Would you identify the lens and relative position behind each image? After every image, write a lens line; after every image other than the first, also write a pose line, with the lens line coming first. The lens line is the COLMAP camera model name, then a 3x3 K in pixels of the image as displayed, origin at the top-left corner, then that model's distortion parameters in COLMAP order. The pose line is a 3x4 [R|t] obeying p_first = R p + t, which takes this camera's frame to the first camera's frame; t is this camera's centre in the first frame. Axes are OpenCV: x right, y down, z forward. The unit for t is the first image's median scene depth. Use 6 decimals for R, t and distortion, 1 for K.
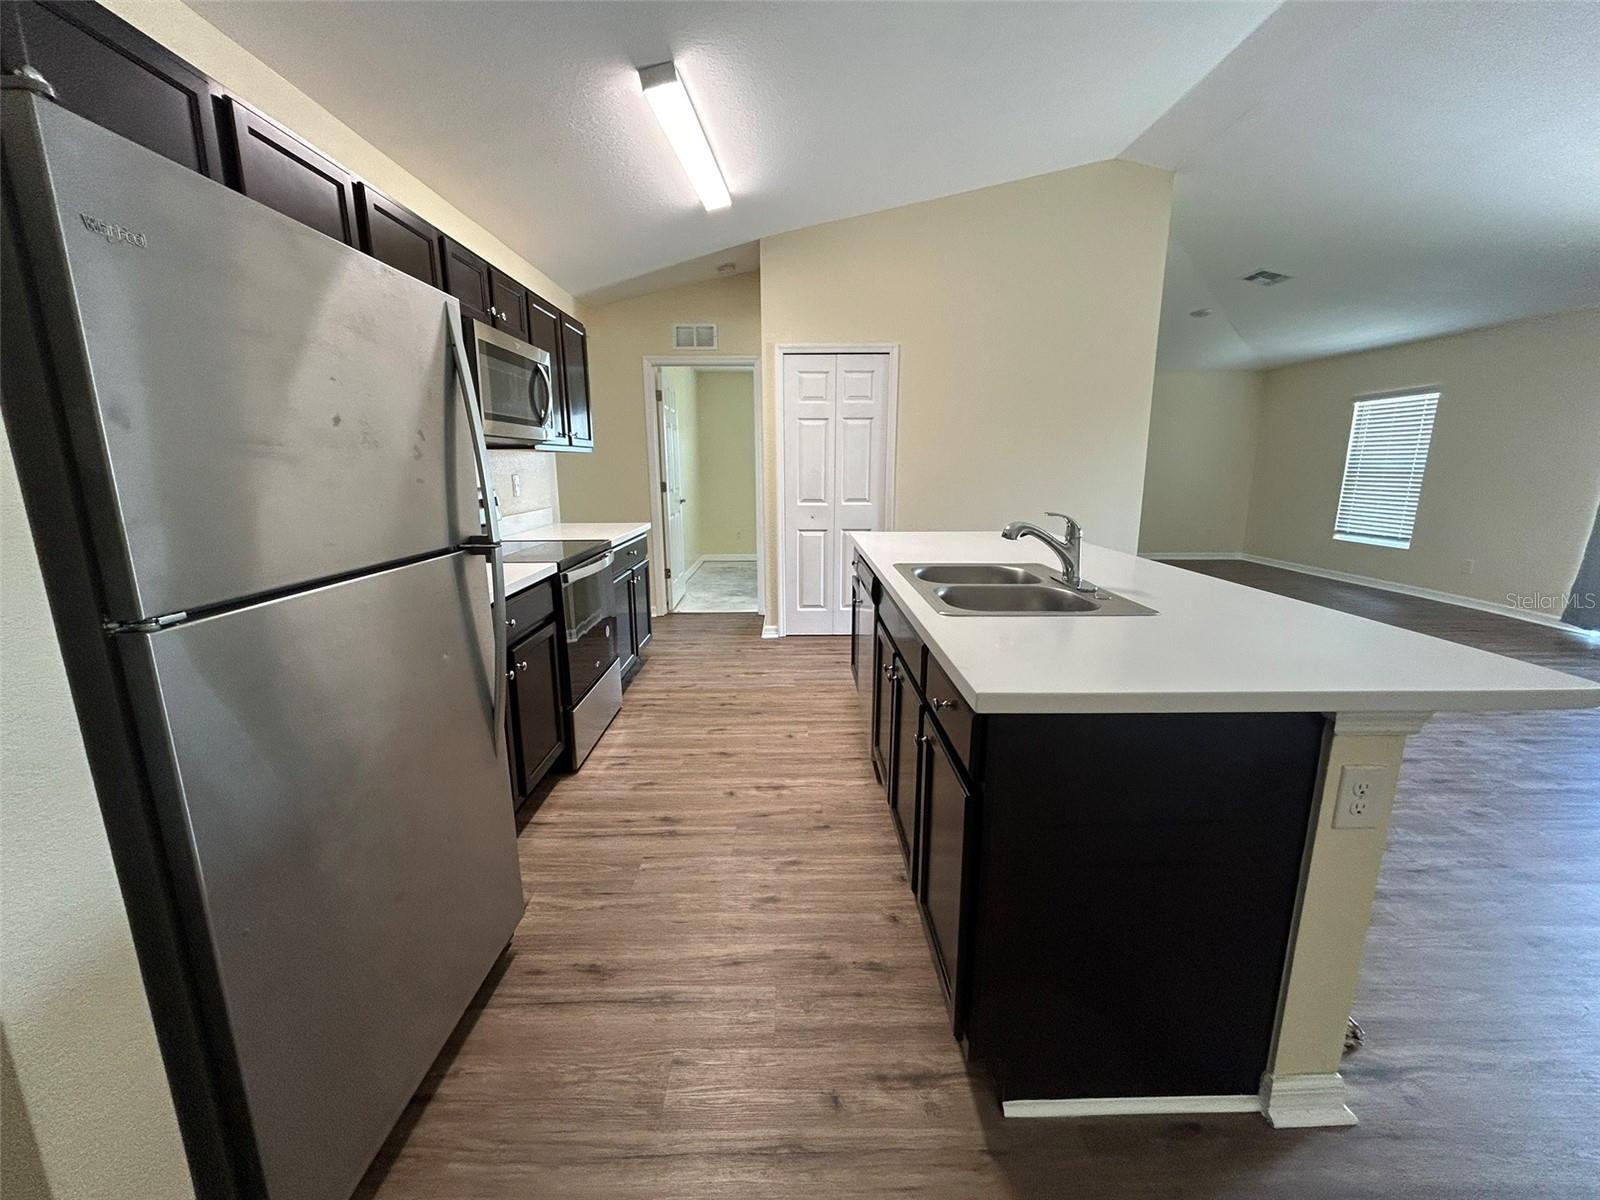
lens RADIAL K [[645.4, 0, 797.2], [0, 645.4, 597.8], [0, 0, 1]] dist [-0.000136, 0.000150]
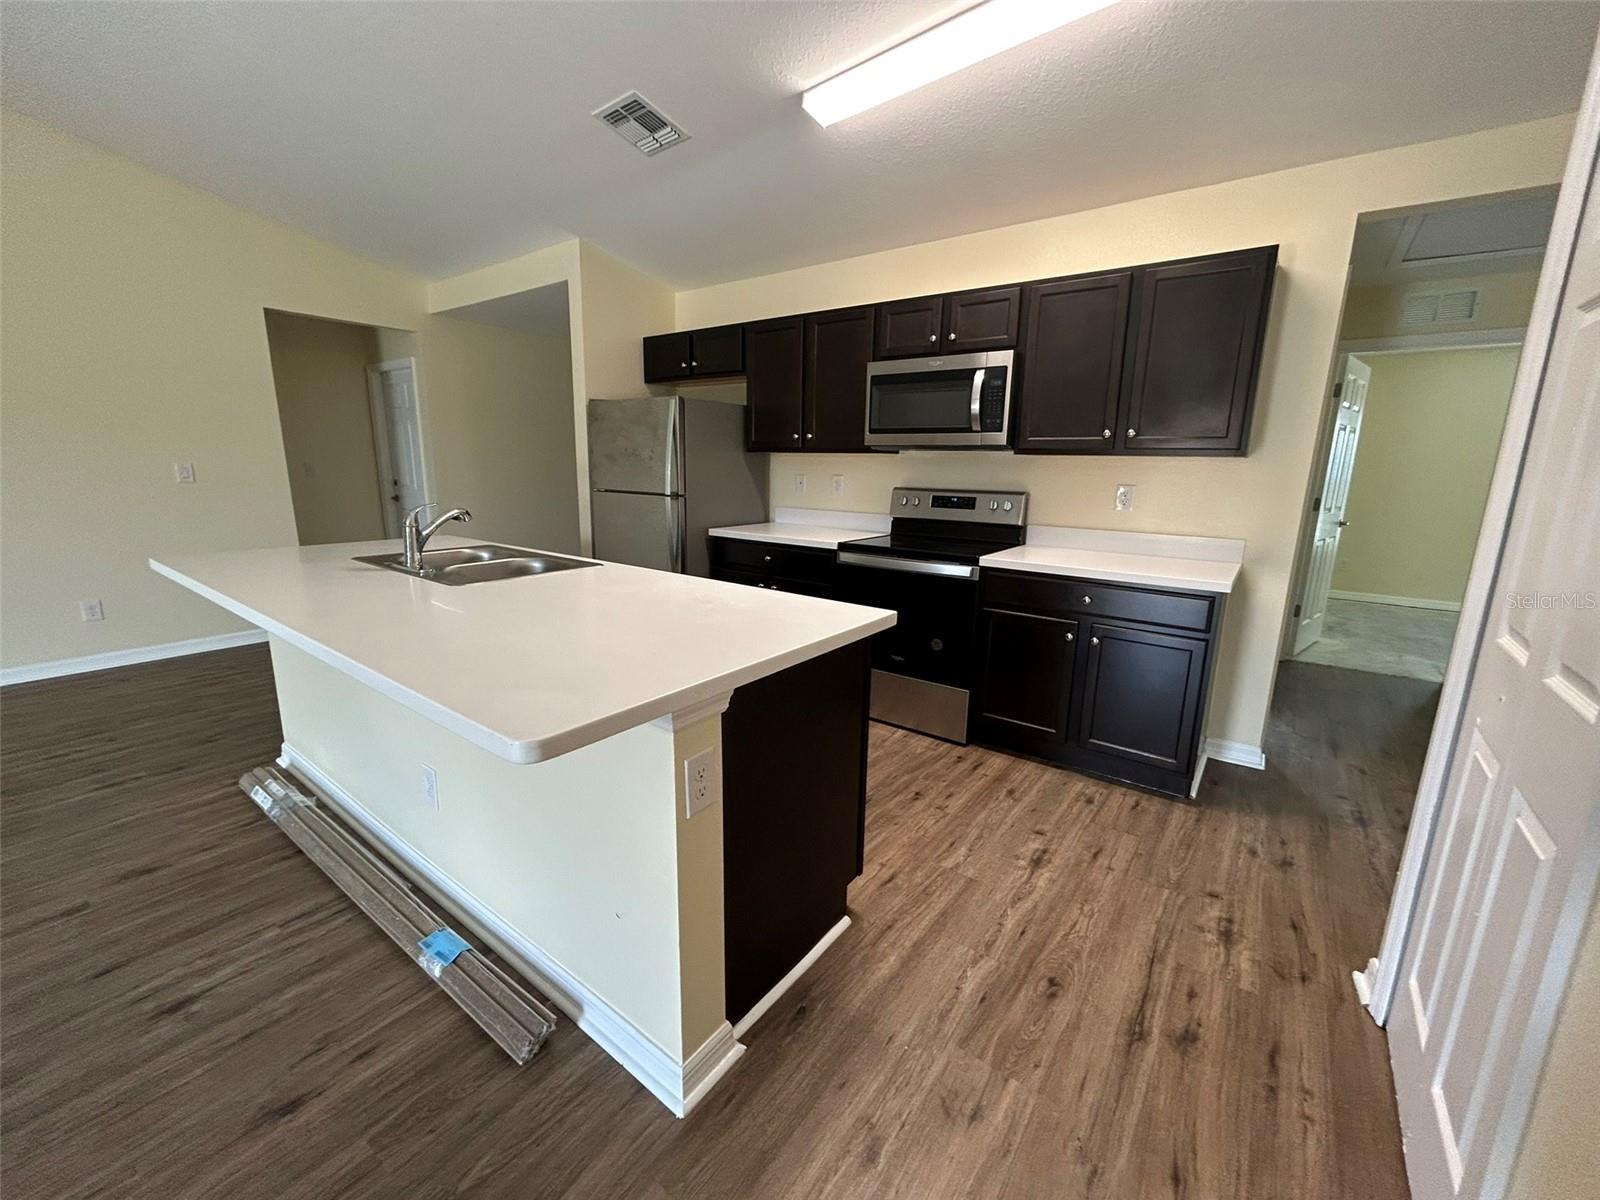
lens RADIAL K [[645.9, 0, 795.6], [0, 645.9, 594.7], [0, 0, 1]] dist [-0.001005, -0.000112]
pose [[-0.608746, 0.153782, -0.778318, 0.531544], [-0.178518, 0.929325, 0.323242, -0.271460], [0.773020, 0.335716, -0.538271, 1.256462]]
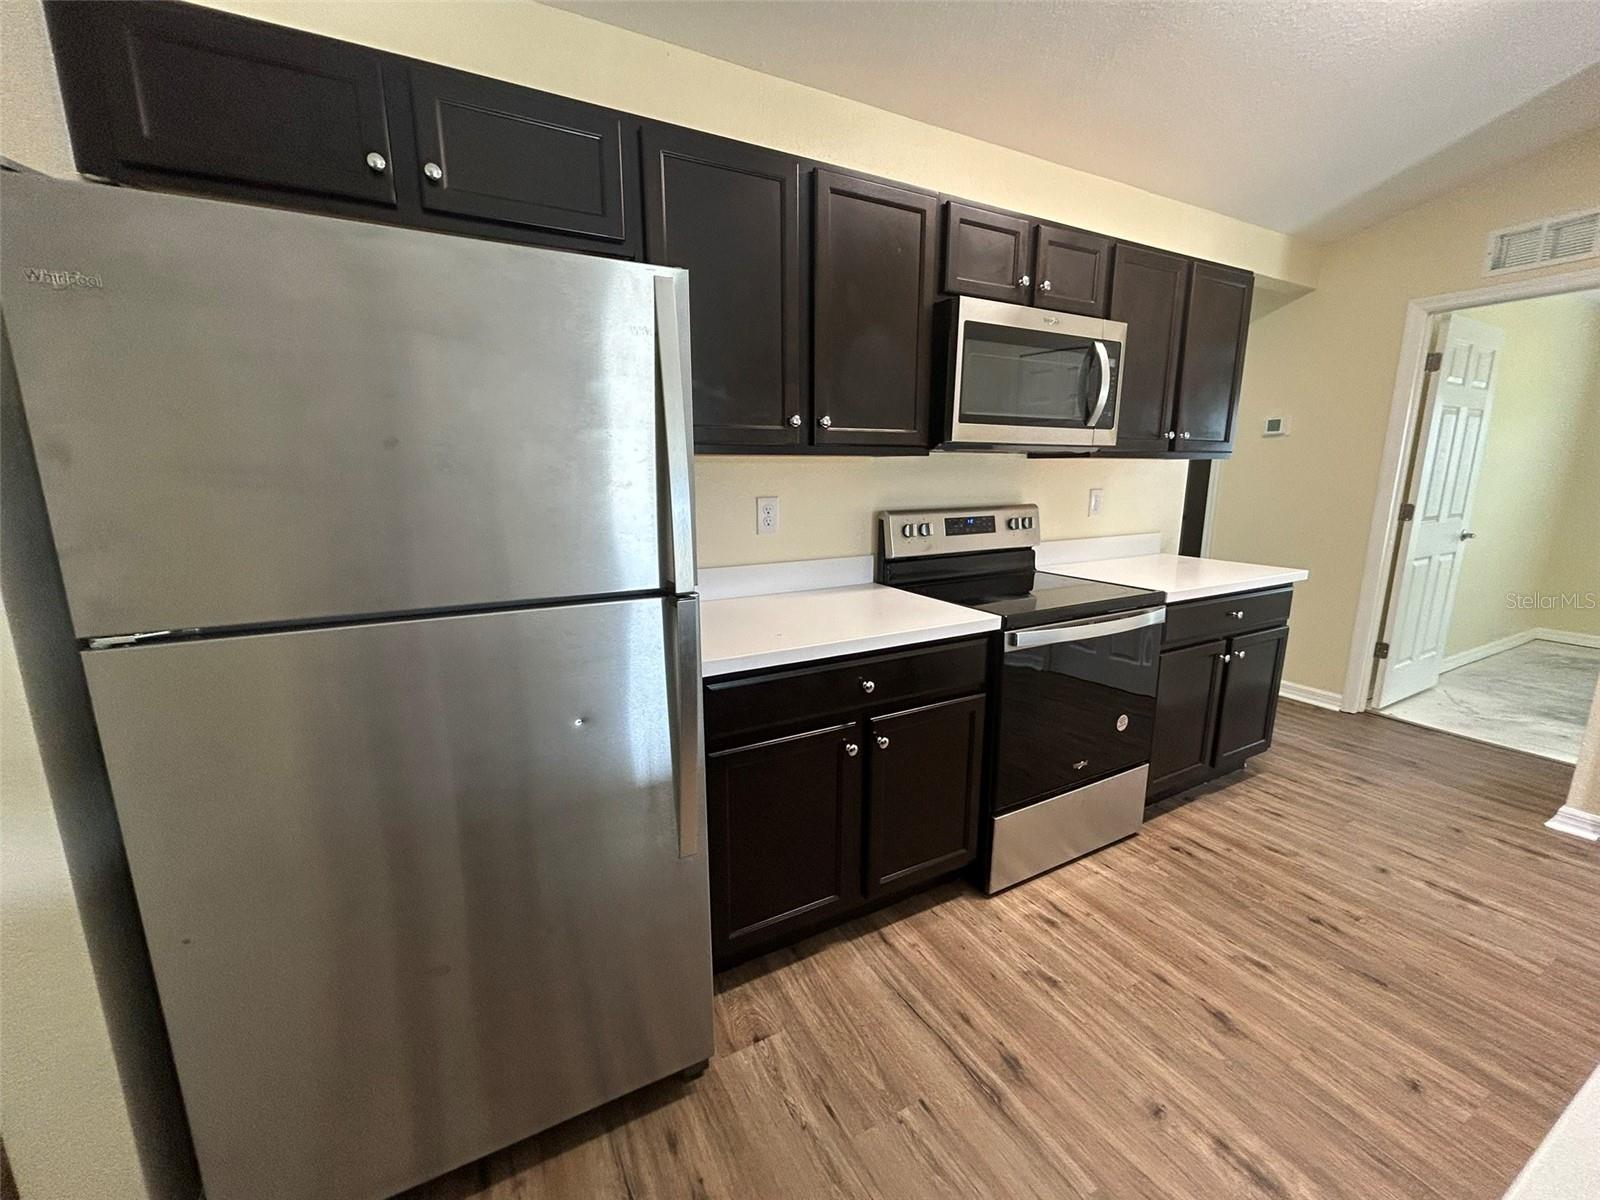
lens RADIAL K [[645.4, 0, 797.2], [0, 645.4, 597.8], [0, 0, 1]] dist [-0.000136, 0.000150]
pose [[0.467067, 0.178028, -0.866115, 0.108008], [-0.181331, 0.977988, 0.103238, -0.081104], [0.865429, 0.108835, 0.489068, 0.335775]]
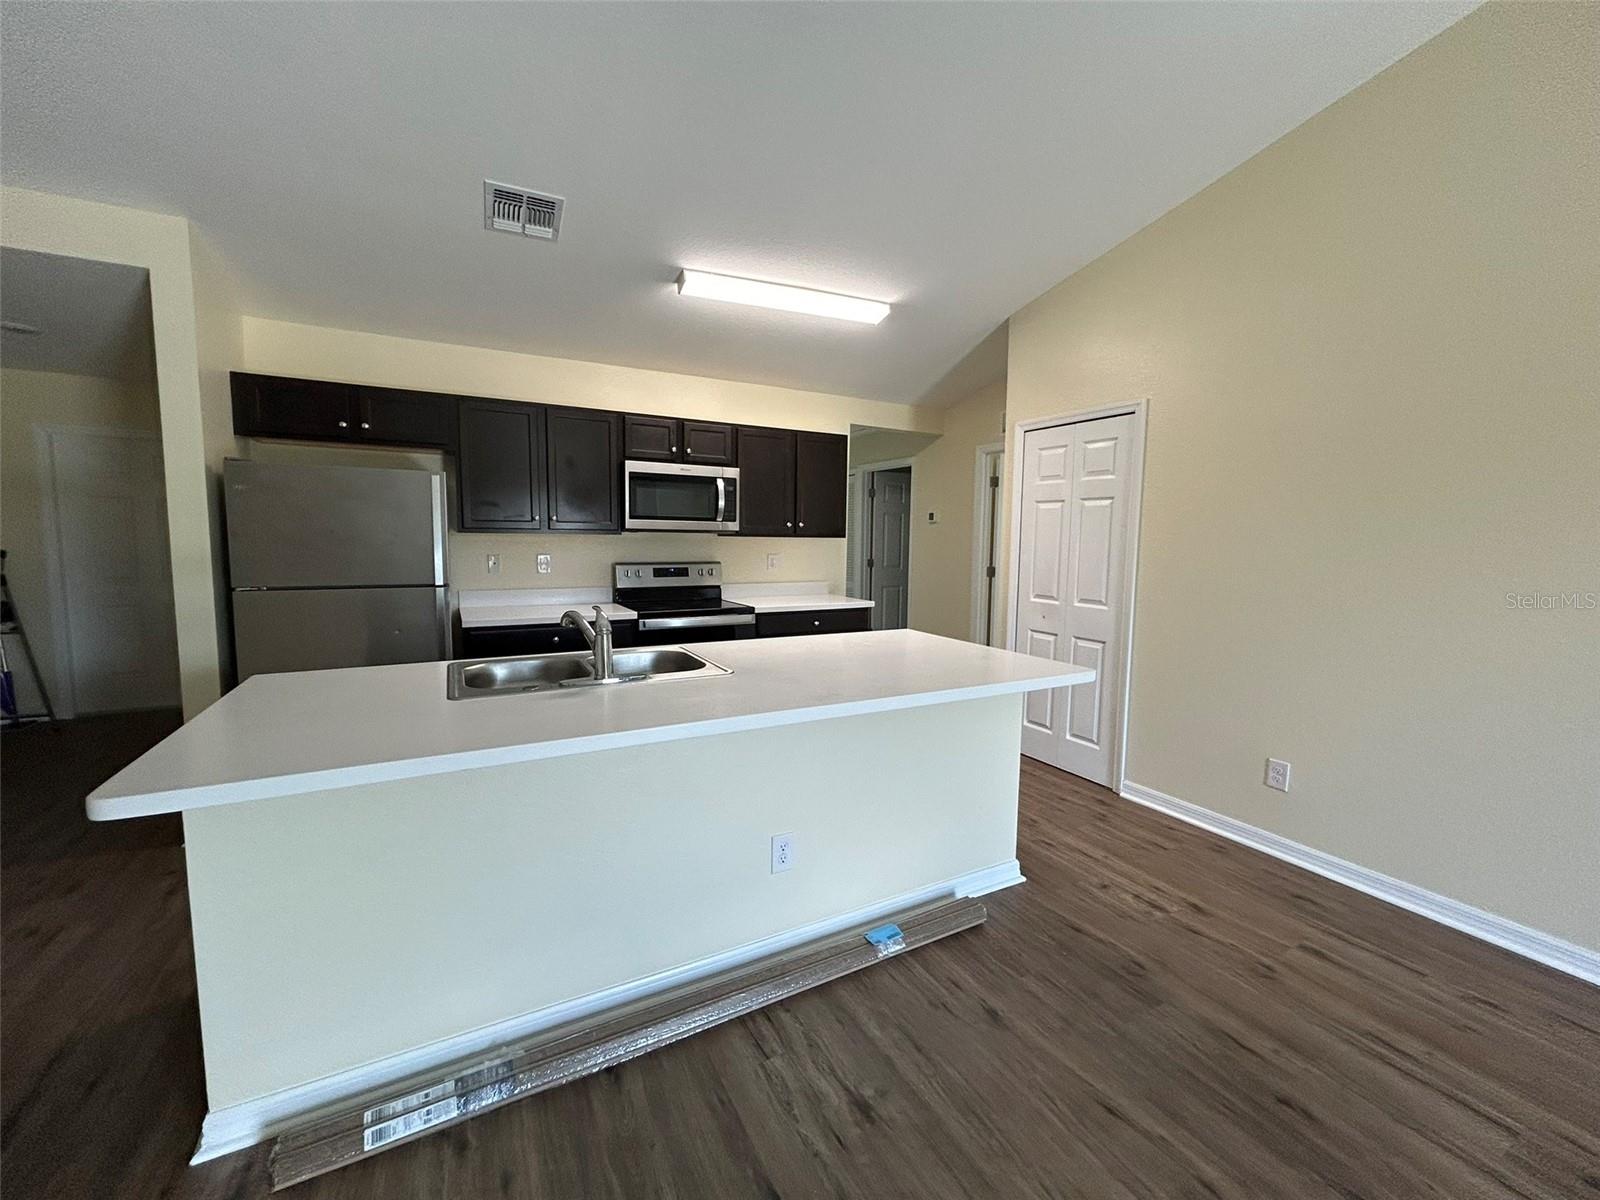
lens RADIAL K [[648.4, 0, 798.0], [0, 648.4, 592.5], [0, 0, 1]] dist [0.000013, 0.005150]
pose [[0.471157, 0.086696, -0.877778, 0.838219], [-0.195400, 0.980691, -0.008022, -0.120395], [0.860134, 0.175298, 0.479000, 0.446766]]
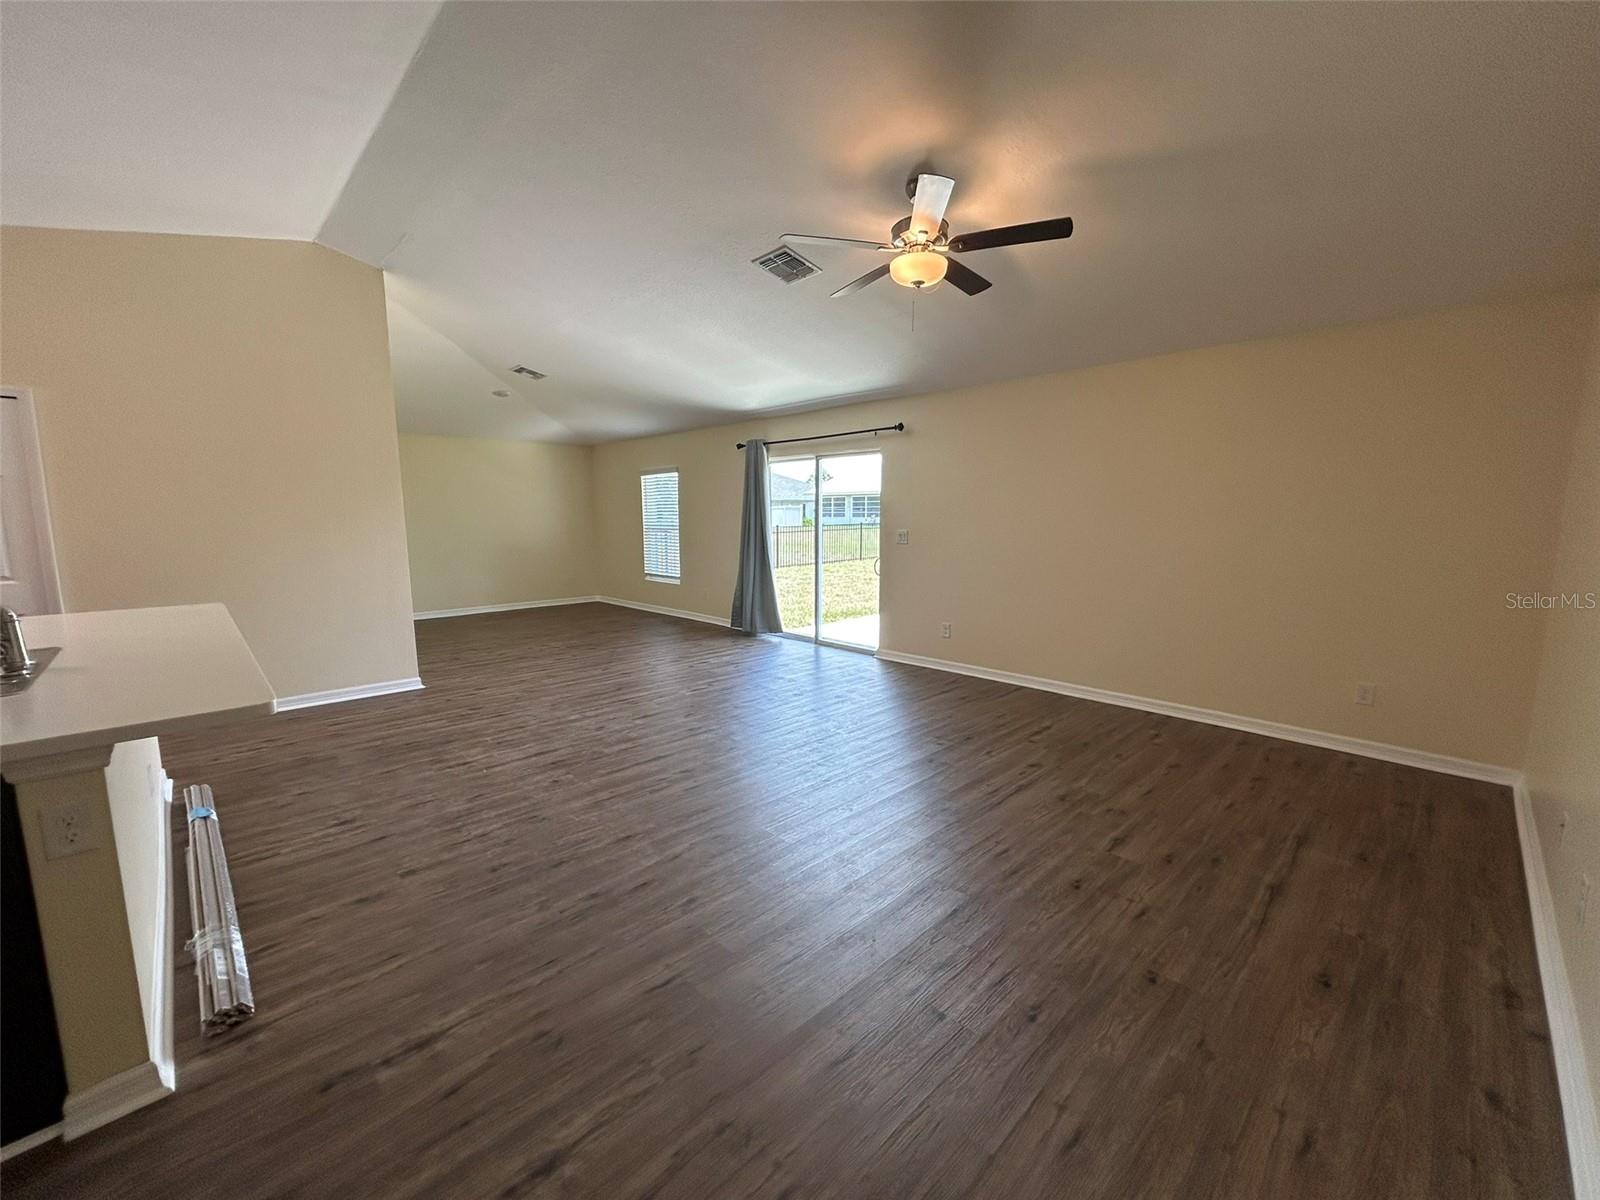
lens RADIAL K [[645.4, 0, 797.2], [0, 645.4, 597.8], [0, 0, 1]] dist [-0.000136, 0.000150]
pose [[0.726493, -0.088219, 0.681488, 0.368445], [0.142222, 0.989555, -0.023515, 0.036017], [-0.672295, 0.114006, 0.731452, -0.289296]]
